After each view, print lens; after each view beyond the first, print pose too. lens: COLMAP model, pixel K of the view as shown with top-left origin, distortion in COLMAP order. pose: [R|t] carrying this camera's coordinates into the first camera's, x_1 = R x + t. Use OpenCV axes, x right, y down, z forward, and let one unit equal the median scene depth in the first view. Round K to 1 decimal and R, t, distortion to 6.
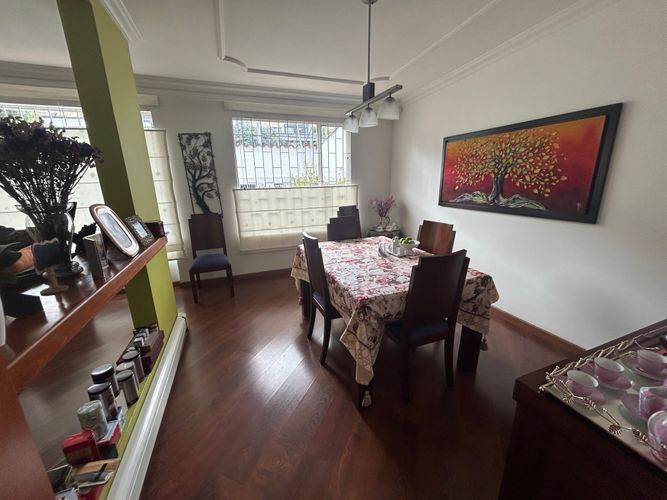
lens RADIAL K [[267.4, 0, 333.6], [0, 267.4, 248.1], [0, 0, 1]] dist [-0.002452, 0.000205]
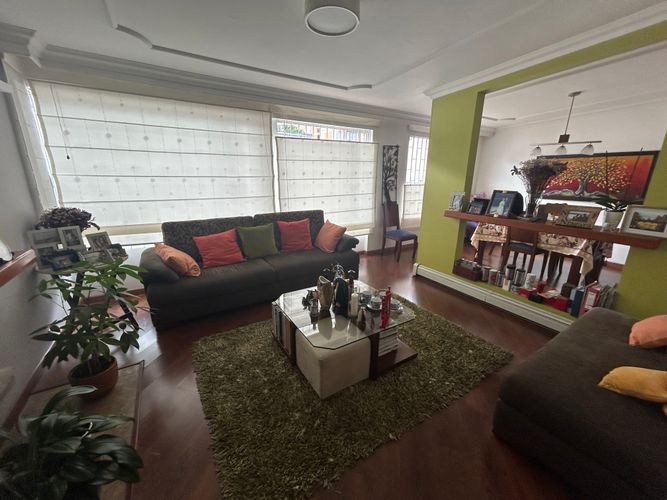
lens RADIAL K [[266.9, 0, 333.6], [0, 266.9, 250.4], [0, 0, 1]] dist [-0.002766, -0.000195]
pose [[0.981699, -0.026182, 0.188630, -1.100815], [0.023346, 0.999579, 0.017241, 0.105005], [-0.189002, -0.012522, 0.981897, -0.365356]]
